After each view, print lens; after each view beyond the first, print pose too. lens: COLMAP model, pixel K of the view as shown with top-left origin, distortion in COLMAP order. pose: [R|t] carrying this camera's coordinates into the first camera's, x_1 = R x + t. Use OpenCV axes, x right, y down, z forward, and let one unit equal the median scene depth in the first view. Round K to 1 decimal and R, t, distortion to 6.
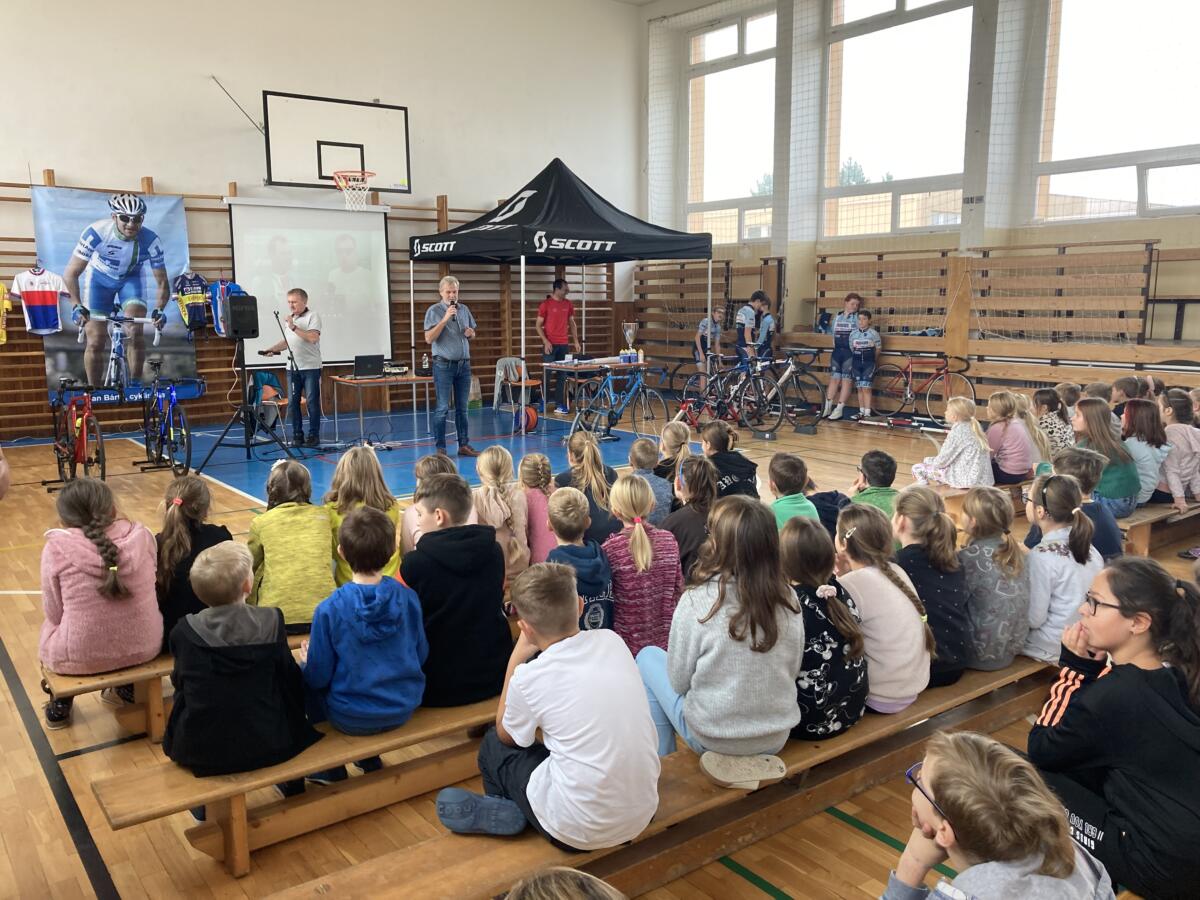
lens RADIAL K [[994.5, 0, 600.0], [0, 994.5, 450.0], [0, 0, 1]] dist [0.065373, -0.038295]
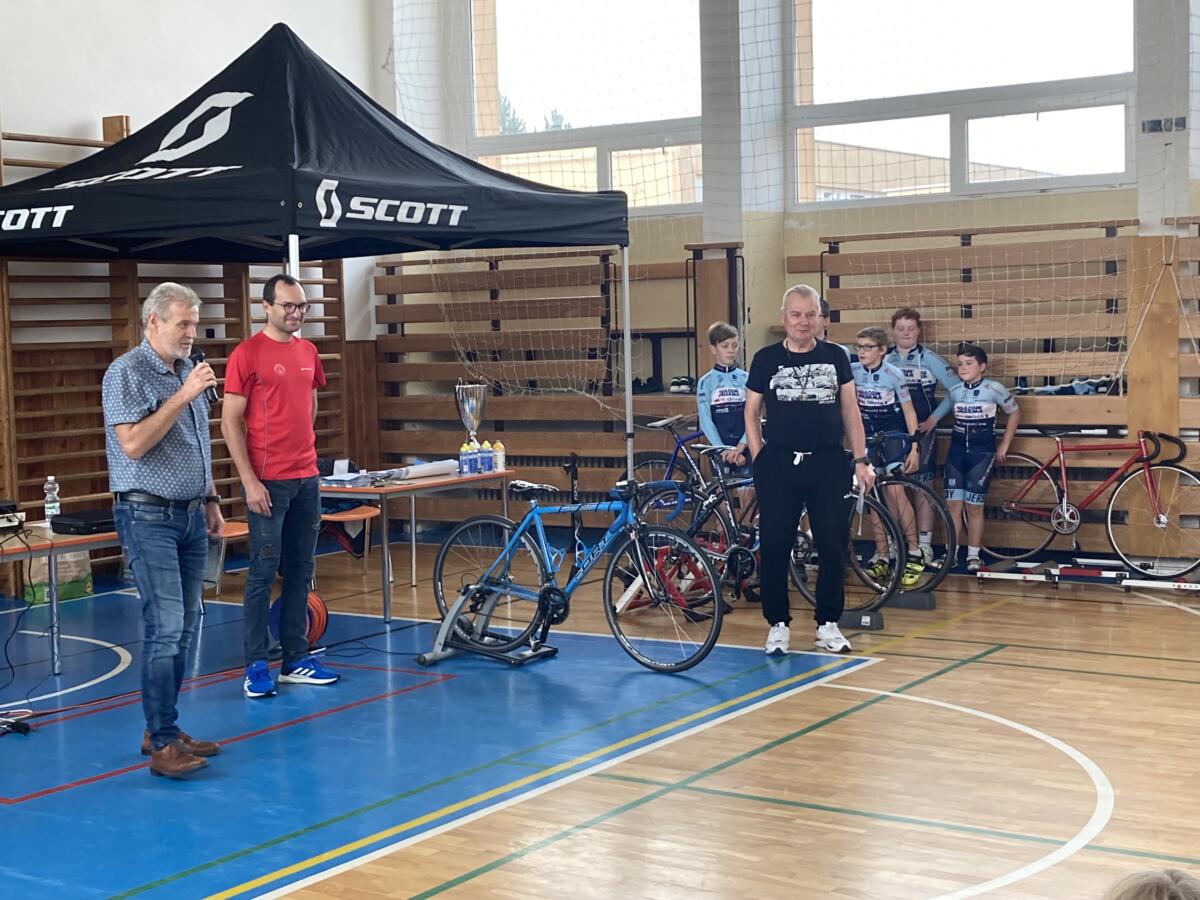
lens RADIAL K [[1836.4, 0, 638.8], [0, 1836.4, 447.9], [0, 0, 1]] dist [0.297965, -1.560672]
pose [[0.947036, -0.040740, 0.318532, -0.180291], [0.069016, 0.994563, -0.077988, -0.031173], [-0.313623, 0.095841, 0.944698, 0.203917]]
